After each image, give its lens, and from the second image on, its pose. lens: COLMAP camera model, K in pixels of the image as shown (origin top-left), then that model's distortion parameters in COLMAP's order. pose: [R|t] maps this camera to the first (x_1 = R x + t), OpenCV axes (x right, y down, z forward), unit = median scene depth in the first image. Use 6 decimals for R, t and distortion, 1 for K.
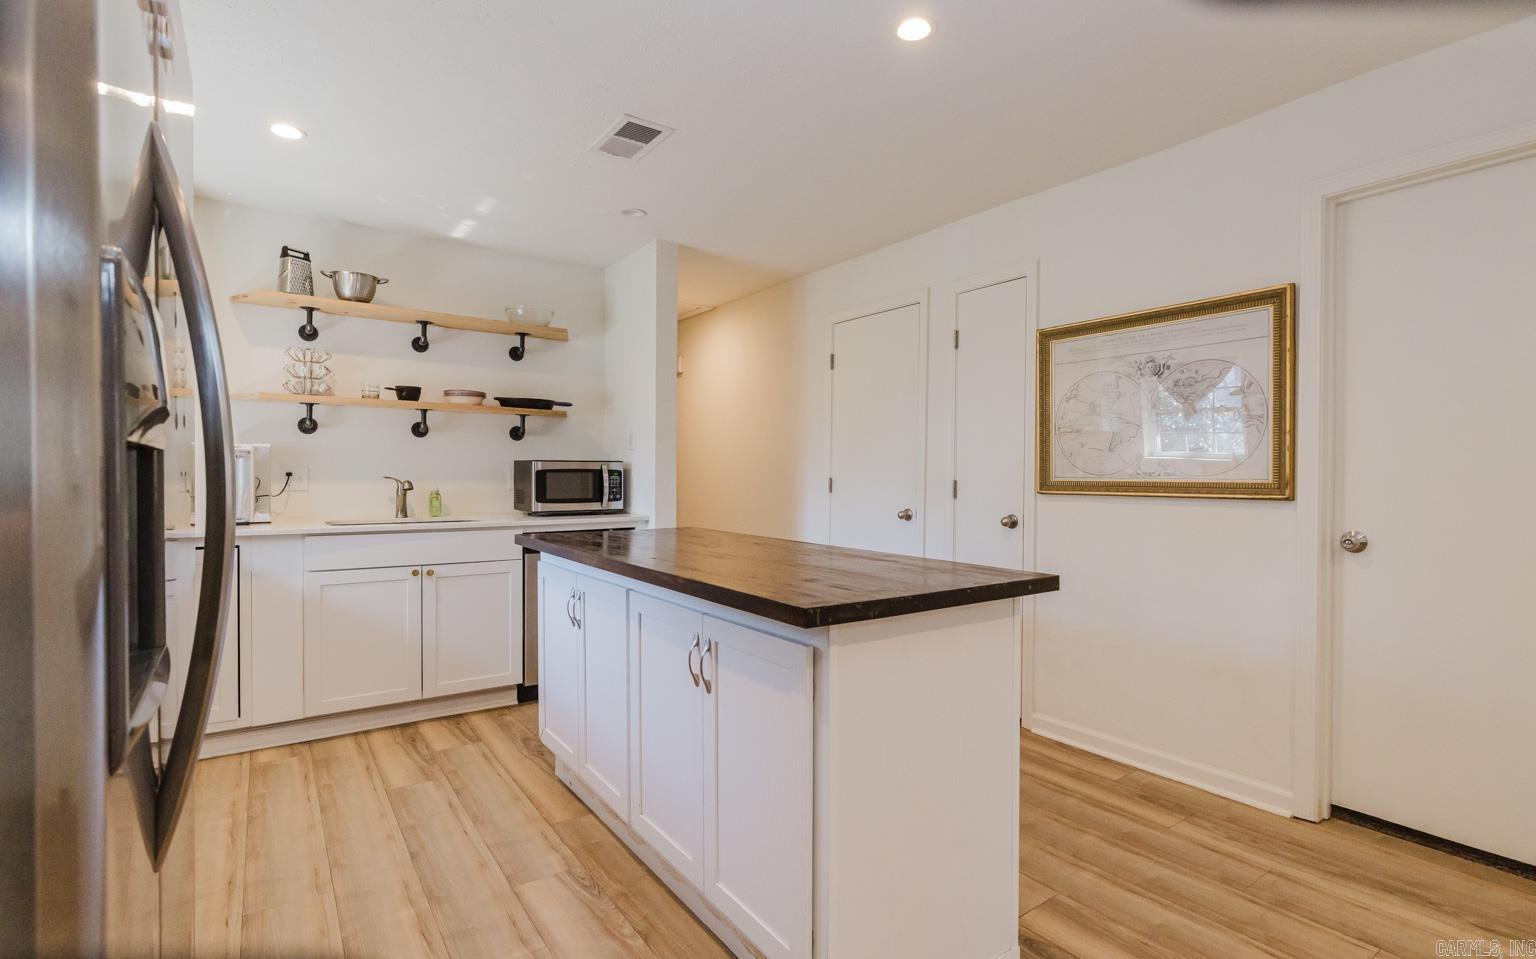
lens RADIAL K [[725.3, 0, 786.5], [0, 725.3, 485.6], [0, 0, 1]] dist [-0.011860, 0.003548]
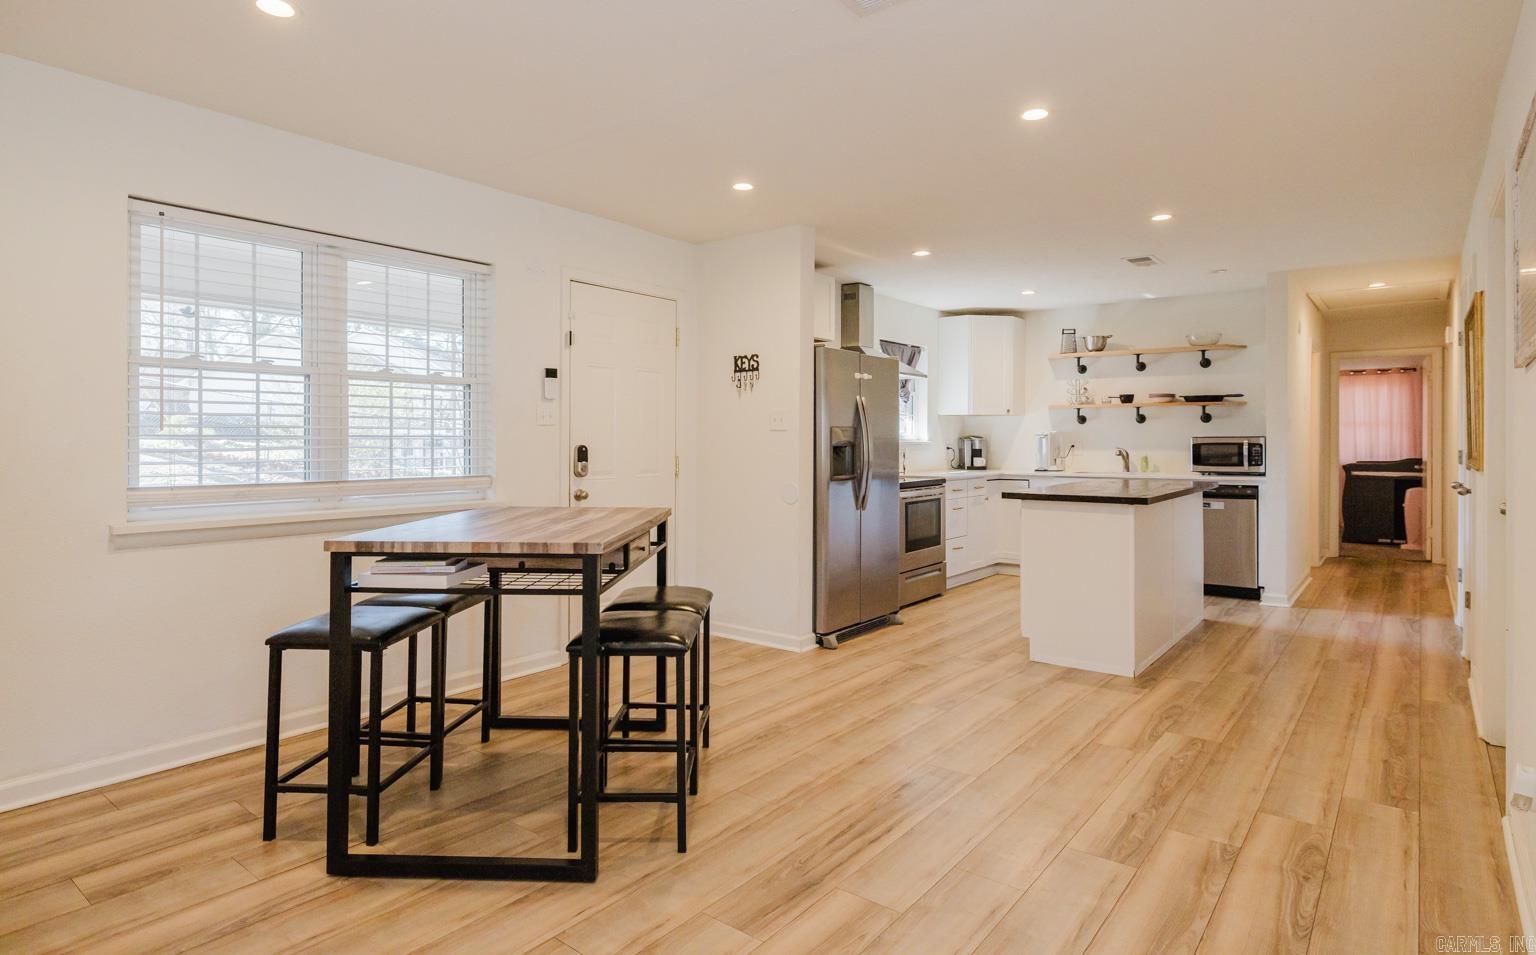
lens RADIAL K [[829.0, 0, 769.7], [0, 829.0, 438.5], [0, 0, 1]] dist [0.003866, -0.002067]
pose [[0.275392, -0.006426, -0.961311, 1.263594], [-0.011606, 0.999883, -0.010009, -0.005573], [0.961262, 0.013913, 0.275285, -0.381443]]
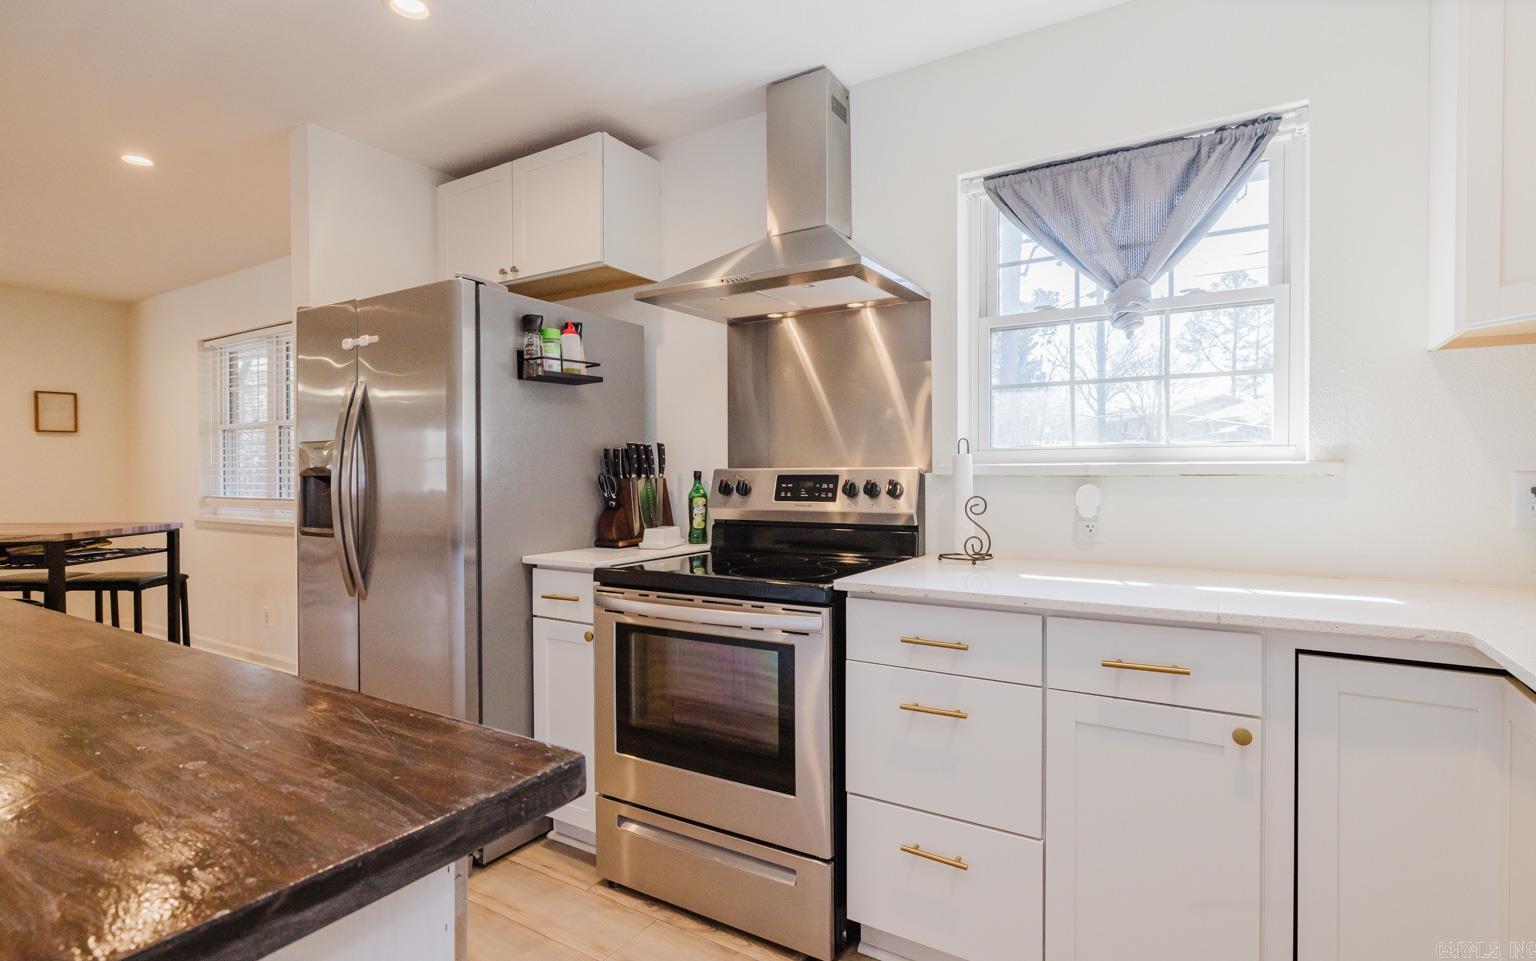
lens RADIAL K [[759.6, 0, 774.3], [0, 759.6, 482.8], [0, 0, 1]] dist [-0.009210, 0.000970]
pose [[-0.925640, 0.003859, -0.378387, -0.285640], [-0.005080, 0.999731, 0.022623, -0.021658], [0.378372, 0.022863, -0.925371, 1.058295]]
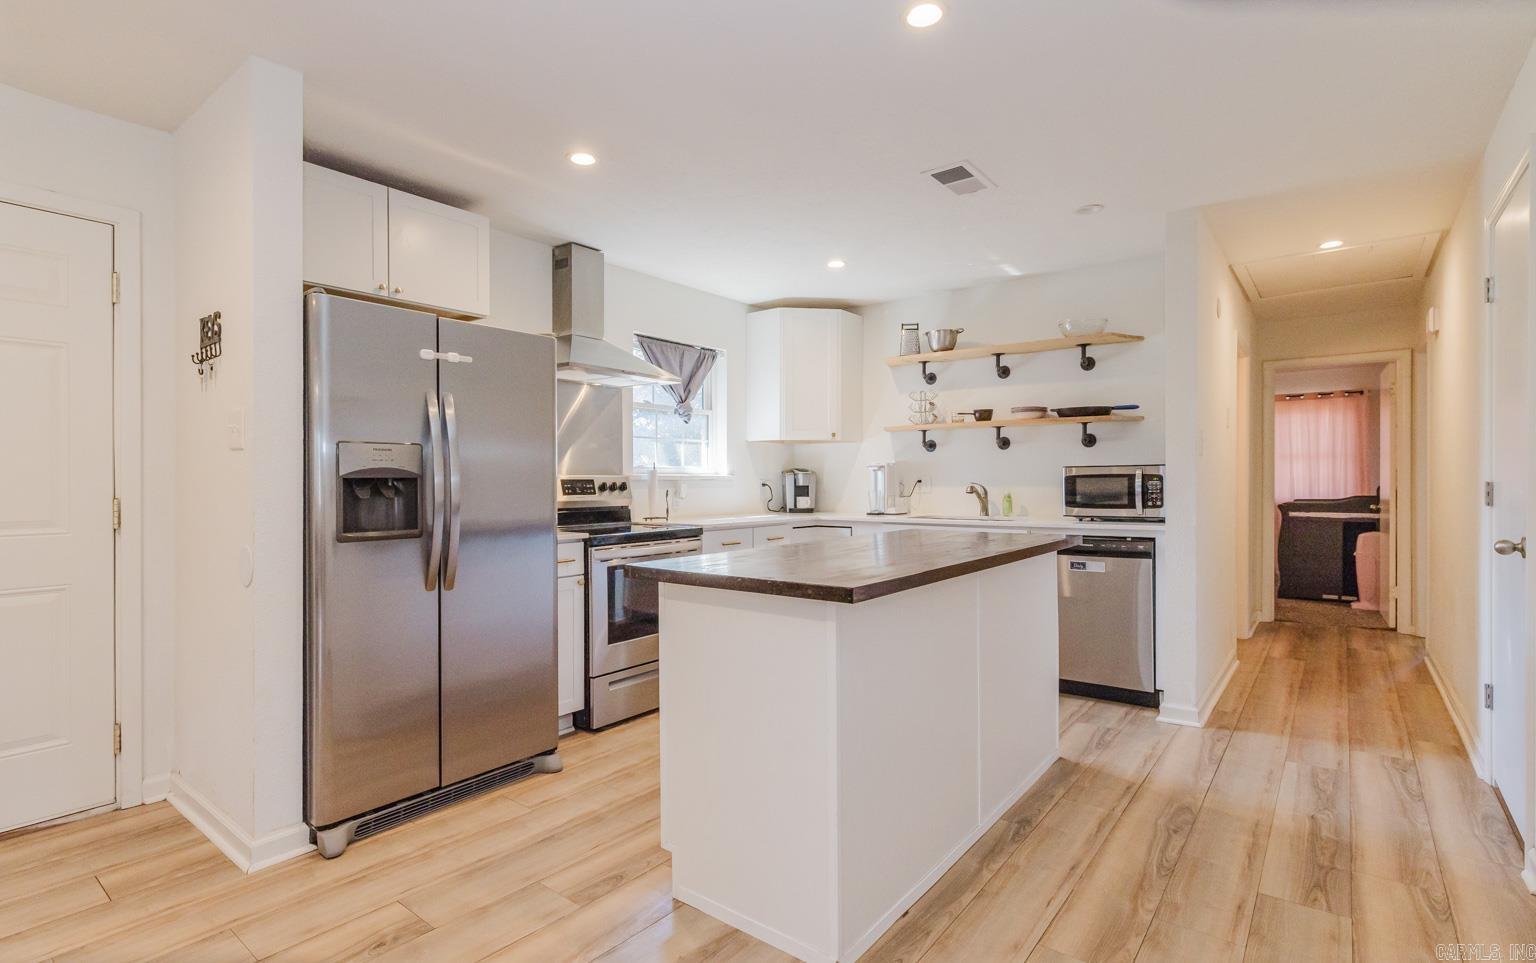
lens RADIAL K [[735.1, 0, 752.9], [0, 735.1, 485.4], [0, 0, 1]] dist [0.002851, 0.000171]
pose [[0.265693, -0.000271, -0.964058, 0.663160], [-0.007515, 0.999969, -0.002352, -0.001954], [0.964028, 0.007870, 0.265683, 0.327675]]
